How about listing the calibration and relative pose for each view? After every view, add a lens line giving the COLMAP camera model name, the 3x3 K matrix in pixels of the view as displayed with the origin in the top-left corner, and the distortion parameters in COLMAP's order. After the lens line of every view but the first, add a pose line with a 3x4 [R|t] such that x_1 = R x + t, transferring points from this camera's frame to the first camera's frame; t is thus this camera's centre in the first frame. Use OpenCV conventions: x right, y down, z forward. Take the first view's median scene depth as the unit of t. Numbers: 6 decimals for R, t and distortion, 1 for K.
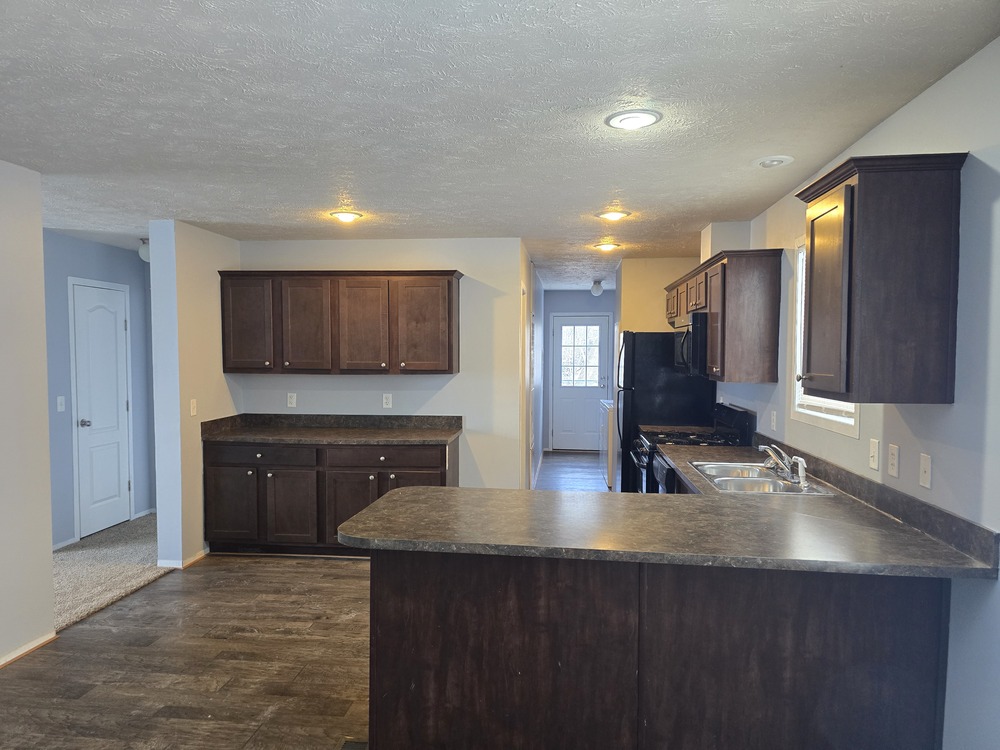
lens RADIAL K [[671.7, 0, 486.7], [0, 671.7, 376.7], [0, 0, 1]] dist [0.045440, -0.052167]
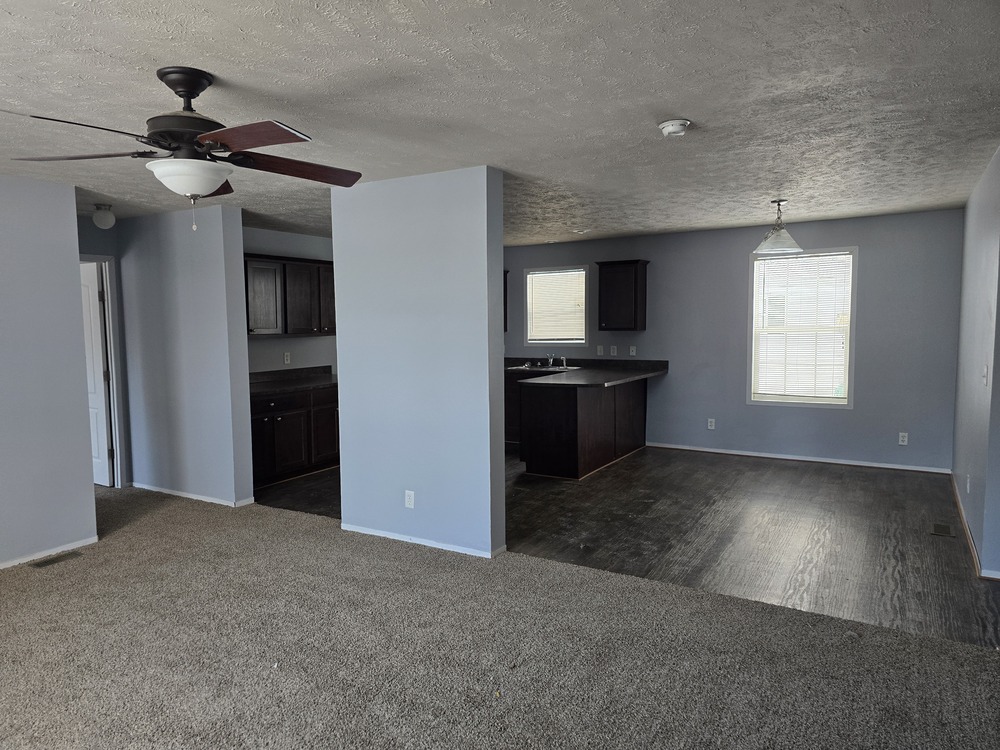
lens RADIAL K [[671.7, 0, 486.7], [0, 671.7, 376.7], [0, 0, 1]] dist [0.045440, -0.052167]
pose [[0.419270, -0.086627, 0.903719, -1.354248], [0.046108, 0.996184, 0.074099, -0.007909], [-0.906690, 0.010601, 0.421664, 0.125129]]
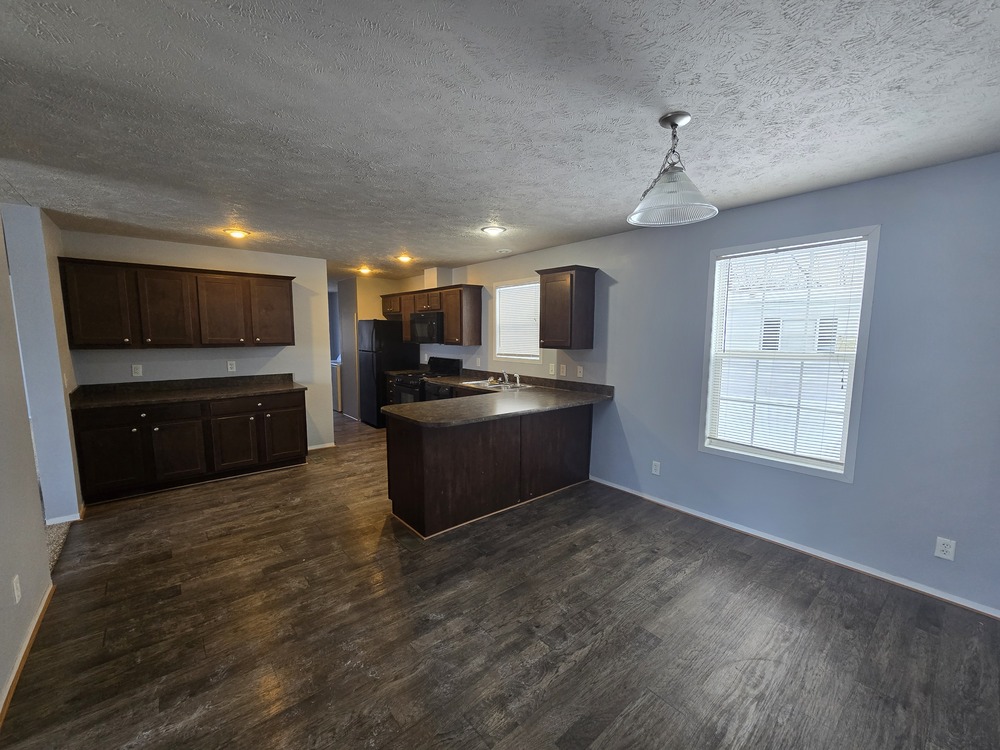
lens RADIAL K [[412.4, 0, 506.6], [0, 412.4, 383.6], [0, 0, 1]] dist [-0.010508, -0.000125]
pose [[0.673575, -0.090700, 0.733533, -0.458092], [0.023786, 0.994588, 0.101138, -0.000662], [-0.738736, -0.050676, 0.672087, 0.008104]]
